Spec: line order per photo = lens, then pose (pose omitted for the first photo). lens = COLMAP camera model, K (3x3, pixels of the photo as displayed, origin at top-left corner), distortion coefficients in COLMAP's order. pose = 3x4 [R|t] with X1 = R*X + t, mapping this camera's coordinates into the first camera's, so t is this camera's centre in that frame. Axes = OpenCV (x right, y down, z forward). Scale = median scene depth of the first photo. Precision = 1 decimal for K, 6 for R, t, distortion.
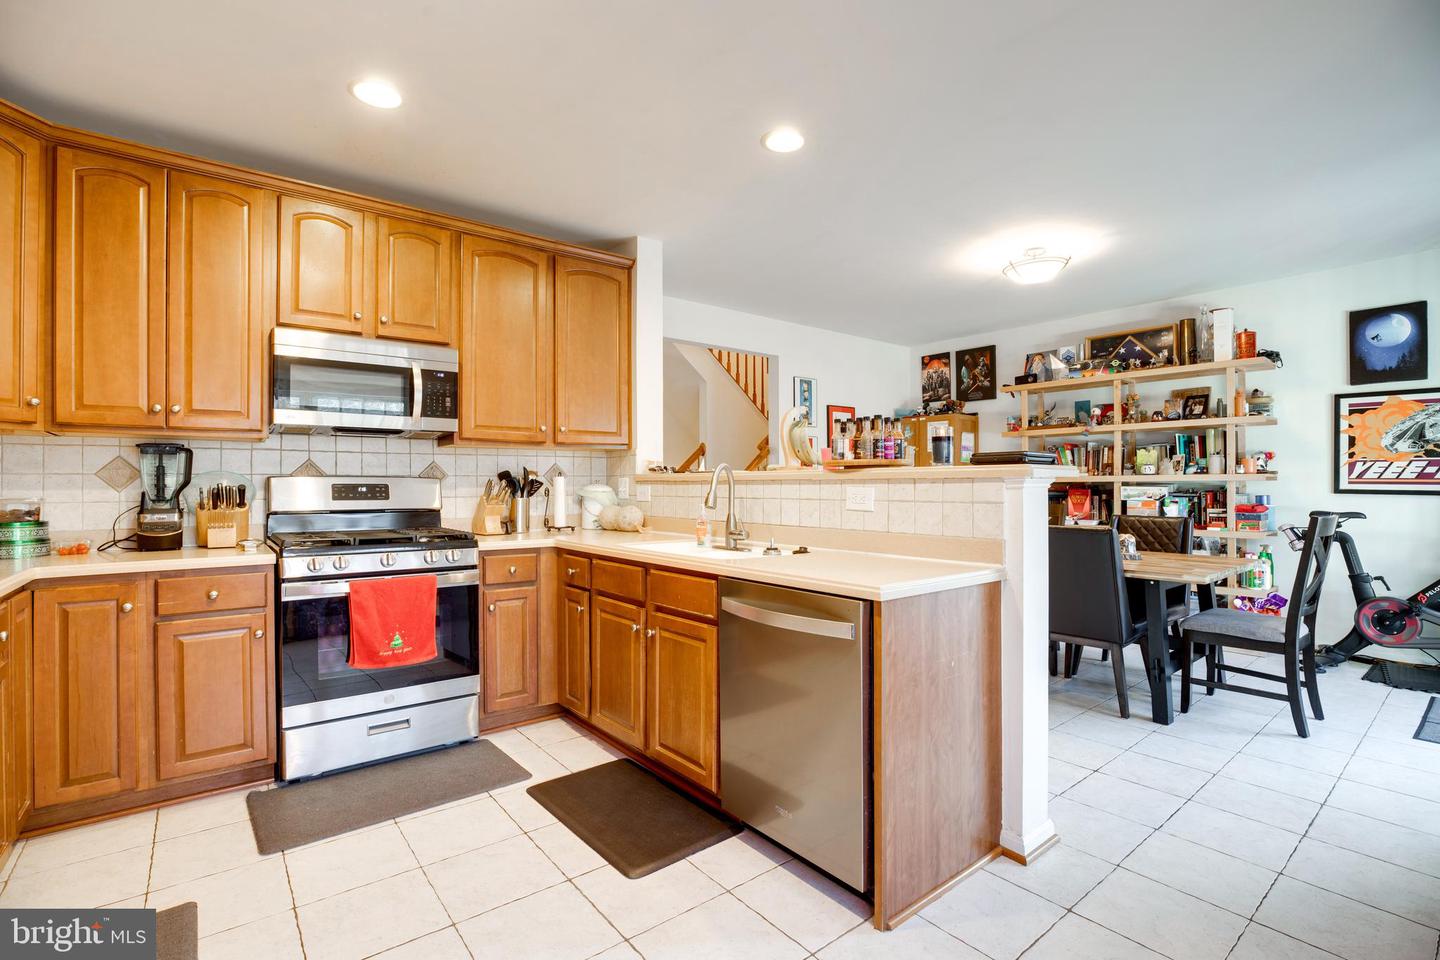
lens RADIAL K [[694.7, 0, 720.0], [0, 694.7, 480.0], [0, 0, 1]] dist [-0.001008, -0.000187]
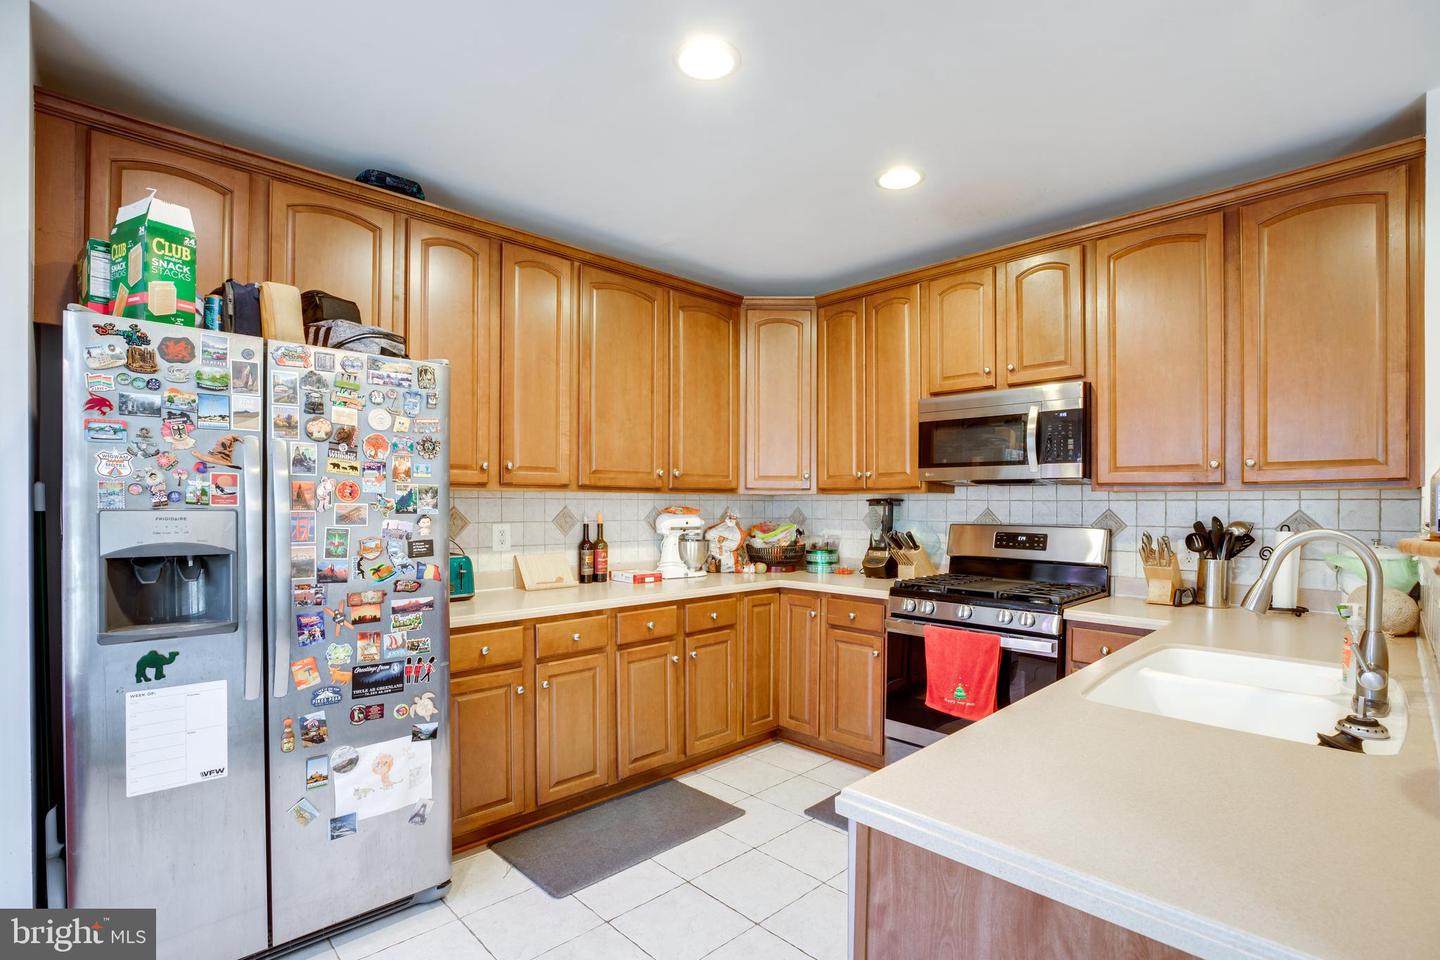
lens RADIAL K [[682.8, 0, 722.1], [0, 682.8, 510.8], [0, 0, 1]] dist [-0.001546, -0.000298]
pose [[0.122913, 0.009003, -0.992377, 0.422417], [-0.001524, 0.999959, 0.008883, -0.035840], [0.992416, 0.000420, 0.122922, 0.476905]]
